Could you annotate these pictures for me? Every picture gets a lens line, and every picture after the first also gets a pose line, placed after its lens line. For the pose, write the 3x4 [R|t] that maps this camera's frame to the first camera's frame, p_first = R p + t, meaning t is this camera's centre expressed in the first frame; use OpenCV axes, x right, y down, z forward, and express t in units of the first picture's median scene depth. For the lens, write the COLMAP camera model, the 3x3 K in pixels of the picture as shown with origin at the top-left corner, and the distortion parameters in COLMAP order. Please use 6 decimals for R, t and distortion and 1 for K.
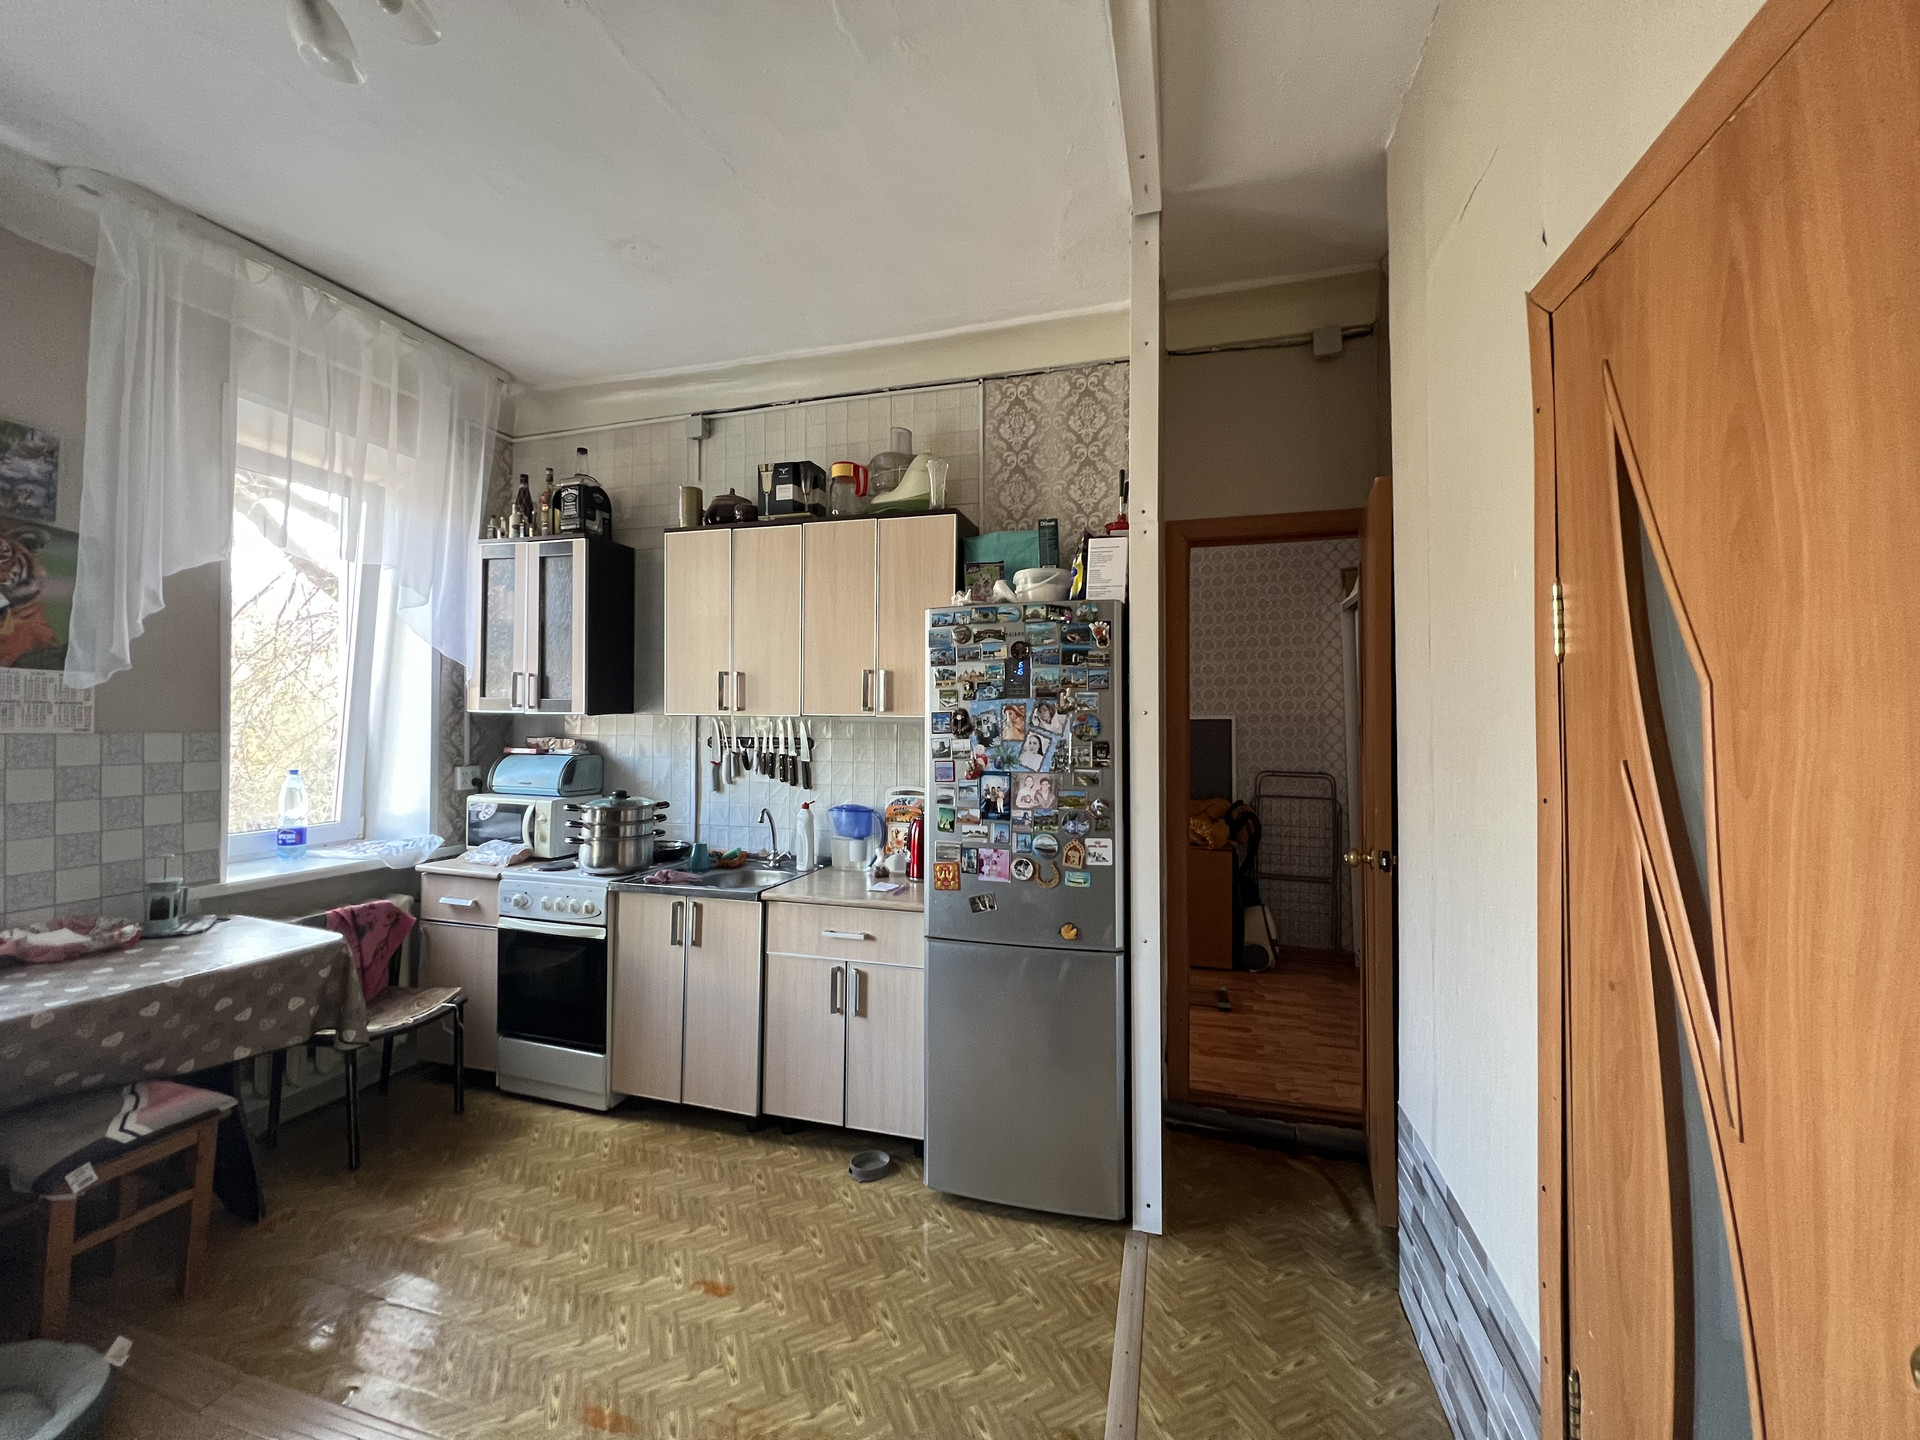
lens RADIAL K [[768.0, 0, 955.4], [0, 768.0, 712.5], [0, 0, 1]] dist [-0.002695, 0.000658]
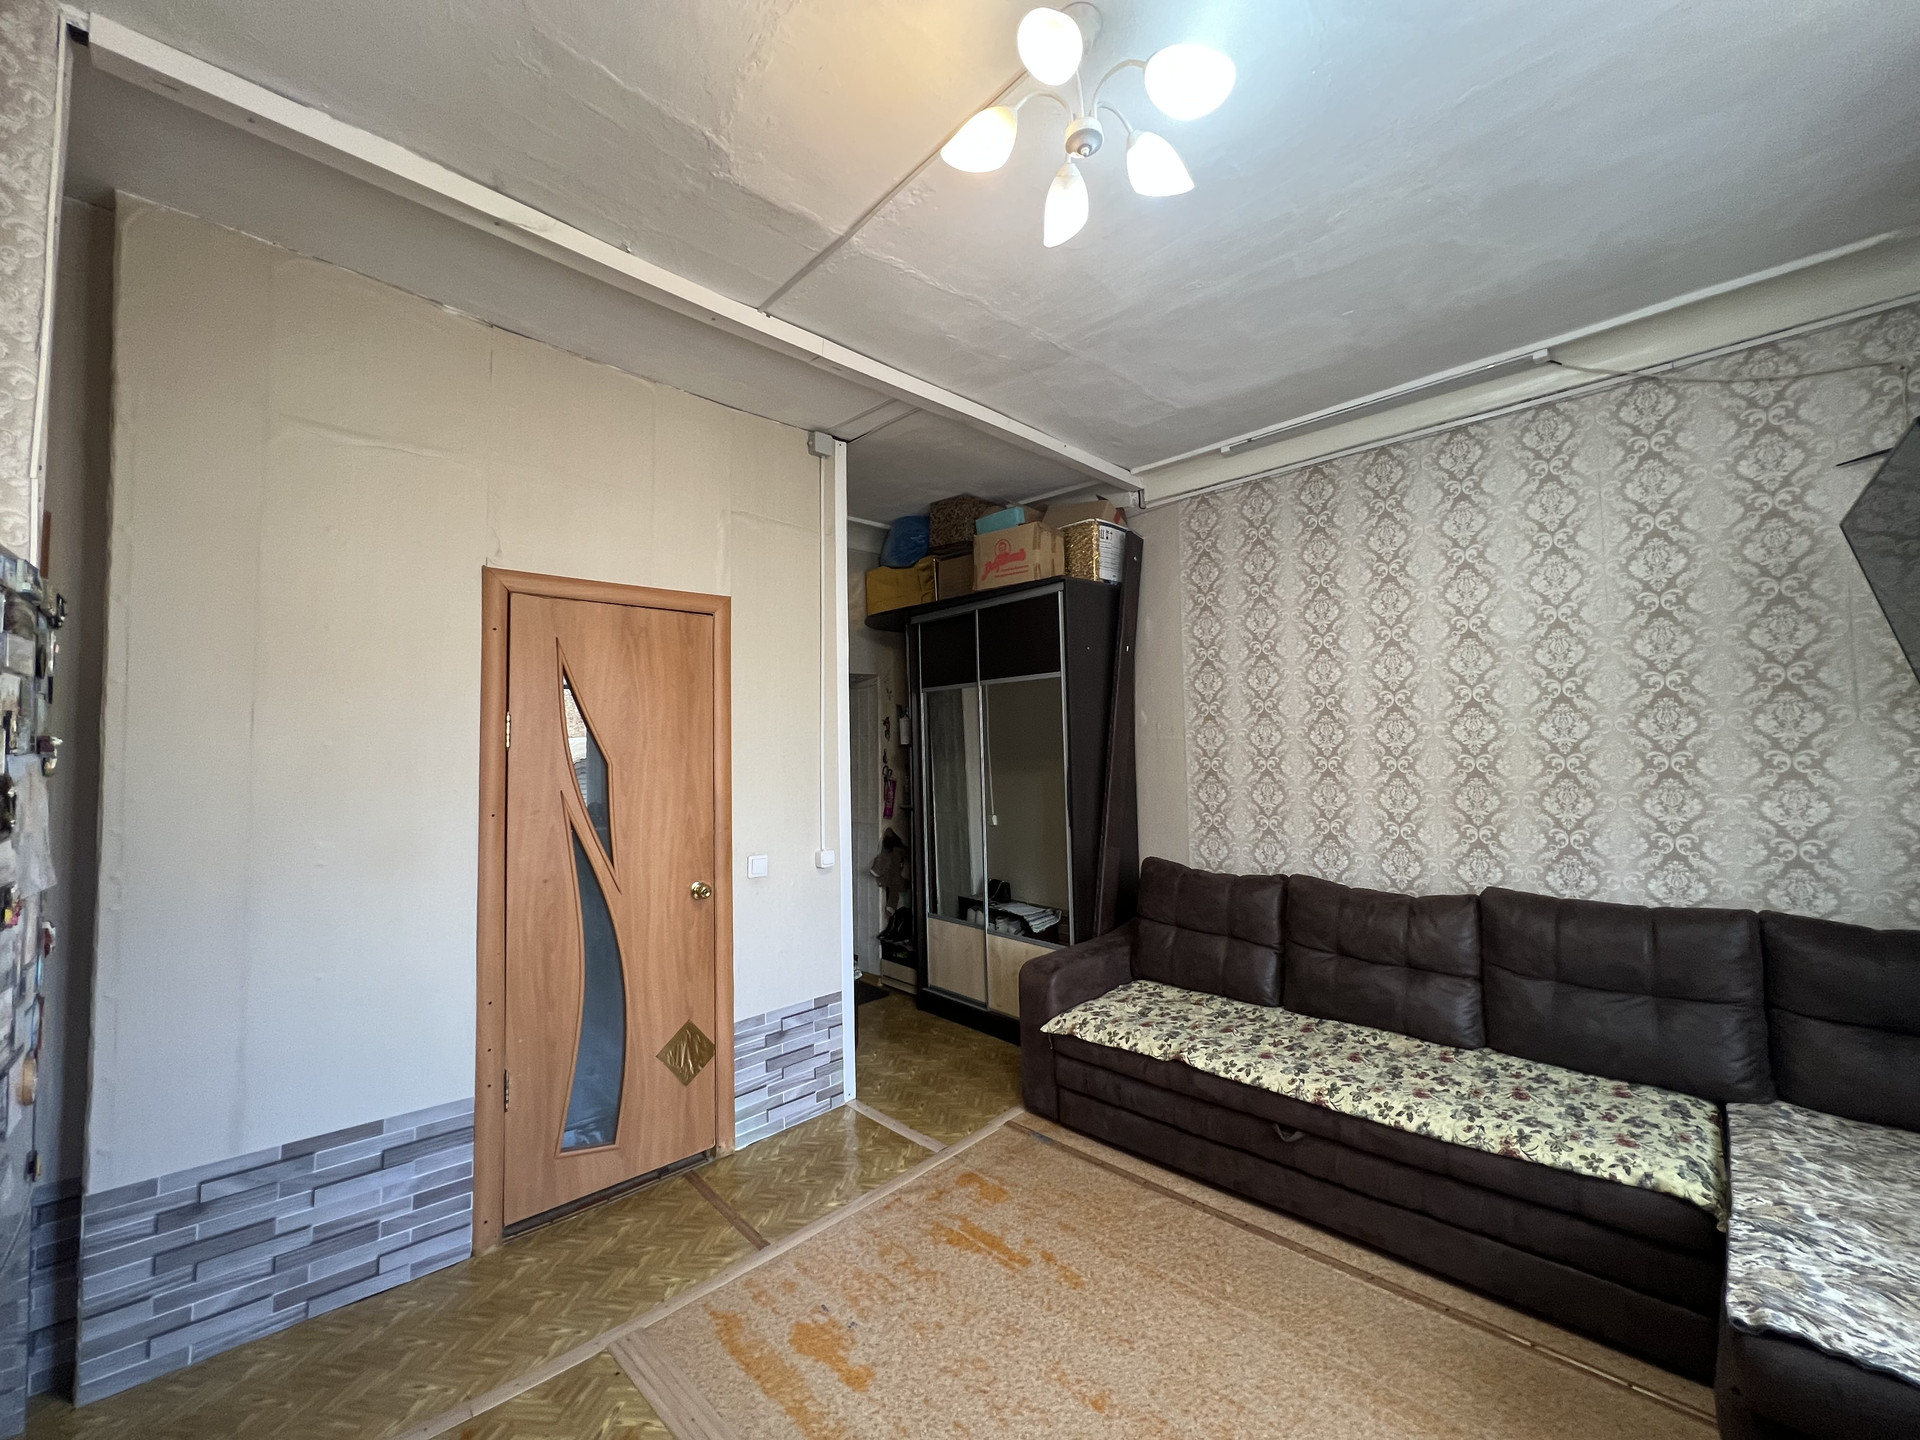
lens RADIAL K [[768.0, 0, 953.0], [0, 768.0, 716.3], [0, 0, 1]] dist [-0.002695, 0.000658]
pose [[-0.861423, 0.040849, 0.506242, -0.720219], [0.008490, 0.997779, -0.066065, -0.003653], [-0.507817, -0.052612, -0.859857, 1.129672]]
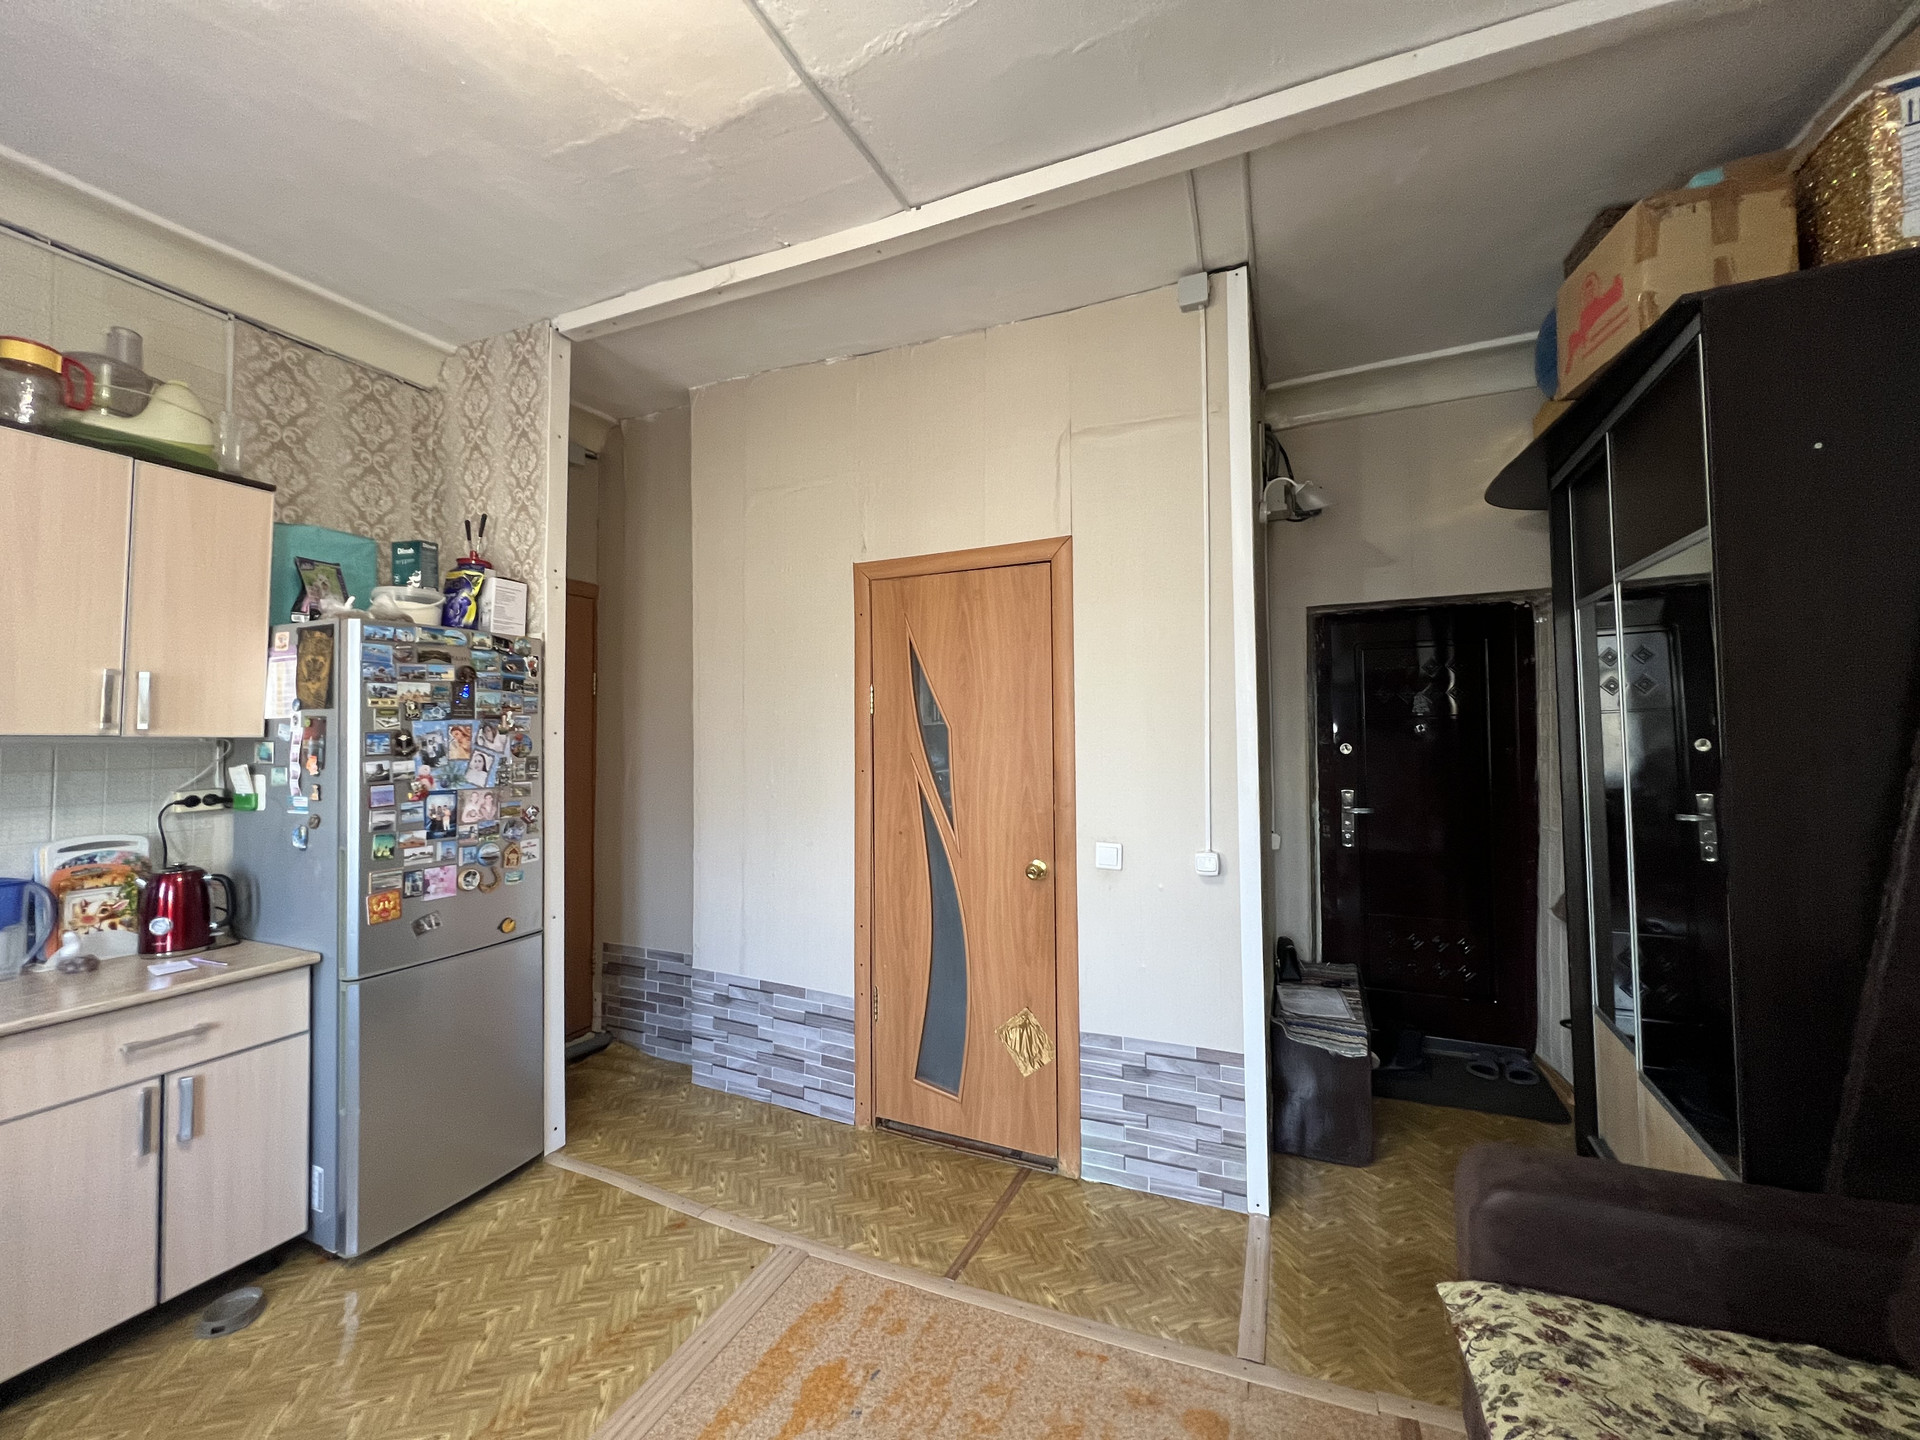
lens RADIAL K [[768.0, 0, 952.1], [0, 768.0, 714.4], [0, 0, 1]] dist [-0.002695, 0.000658]
pose [[0.143079, 0.020399, 0.989501, -0.867857], [-0.011932, 0.999750, -0.018885, -0.013739], [-0.989639, -0.009105, 0.143287, 0.182474]]
